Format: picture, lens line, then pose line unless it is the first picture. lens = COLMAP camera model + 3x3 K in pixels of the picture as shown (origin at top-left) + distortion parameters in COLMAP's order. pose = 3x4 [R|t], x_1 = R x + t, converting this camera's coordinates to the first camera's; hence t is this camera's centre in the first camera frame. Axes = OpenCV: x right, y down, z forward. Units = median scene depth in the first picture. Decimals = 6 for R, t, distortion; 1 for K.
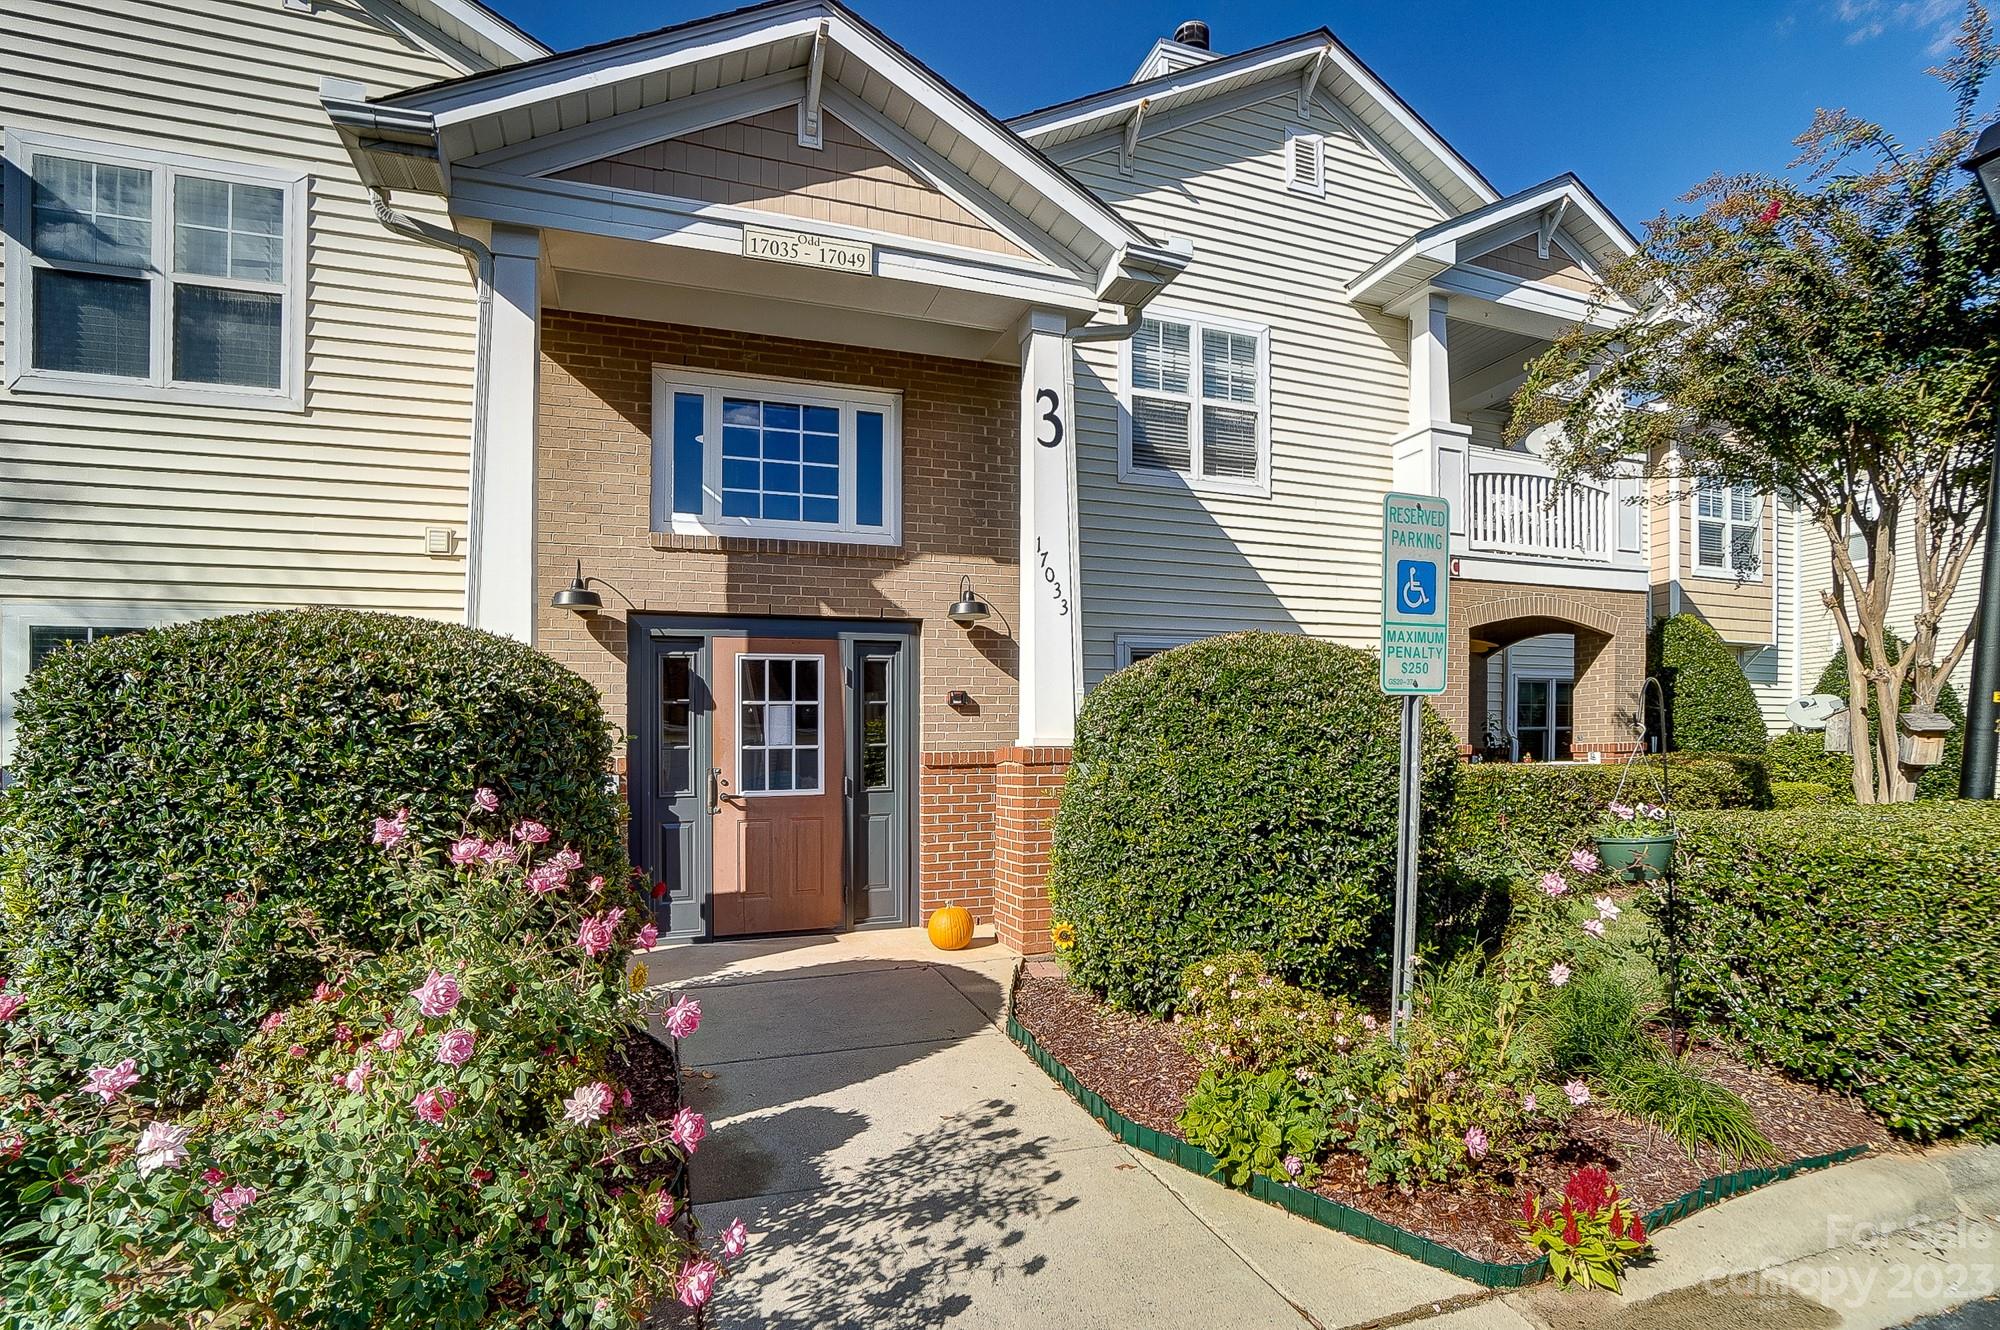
lens RADIAL K [[1220.5, 0, 996.4], [0, 1220.5, 660.9], [0, 0, 1]] dist [-0.097869, 0.061374]
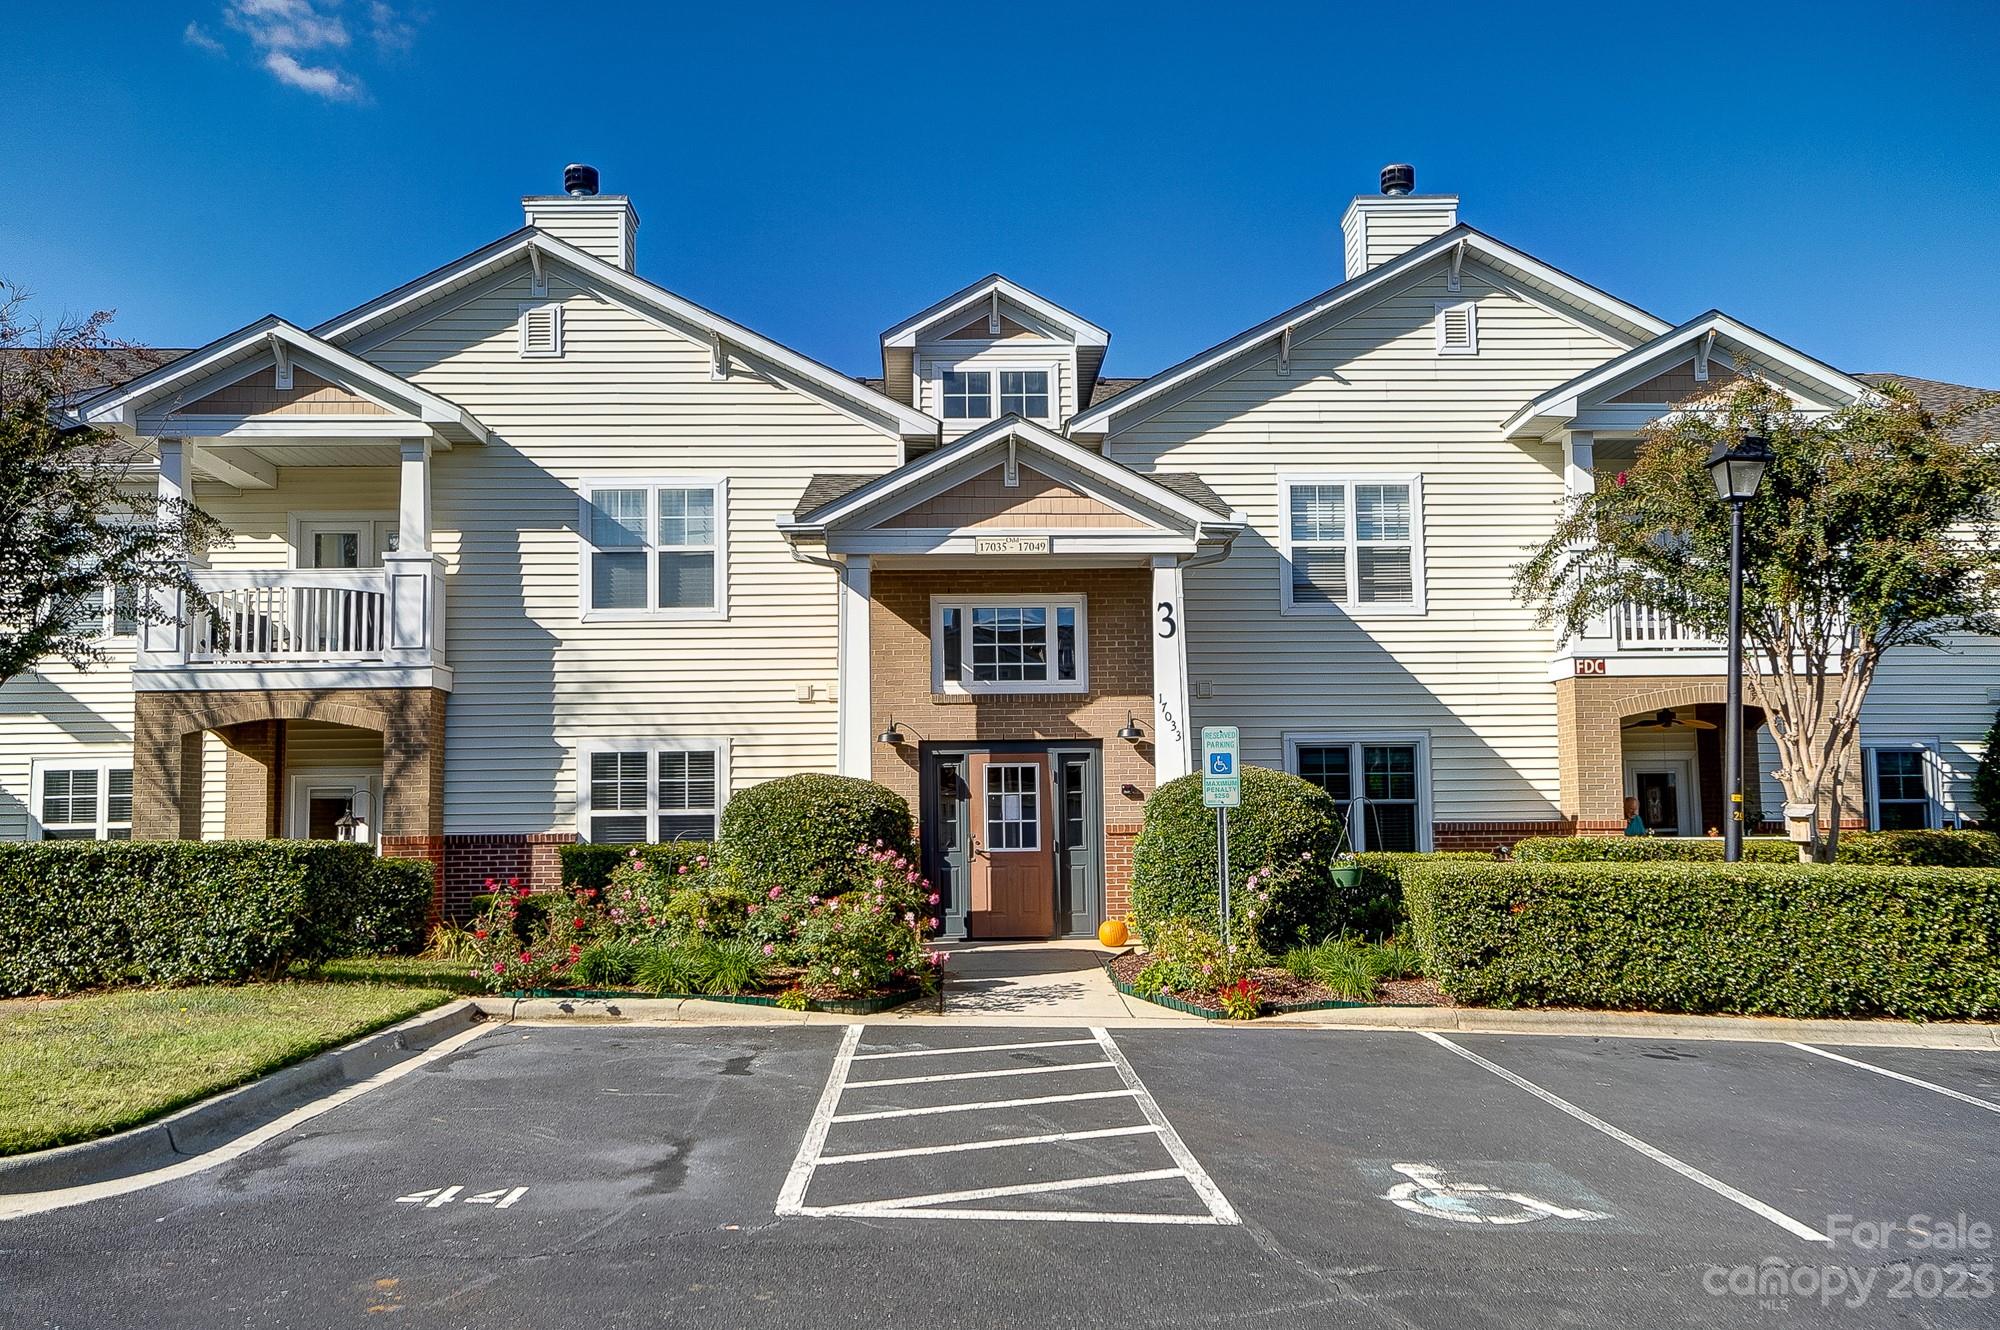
lens RADIAL K [[1579.3, 0, 999.2], [0, 1579.3, 668.7], [0, 0, 1]] dist [-0.000526, 0.001687]
pose [[0.970105, -0.018008, -0.242015, 0.322920], [0.013799, 0.999723, -0.019075, -0.093380], [0.242292, 0.015166, 0.970085, -1.058950]]
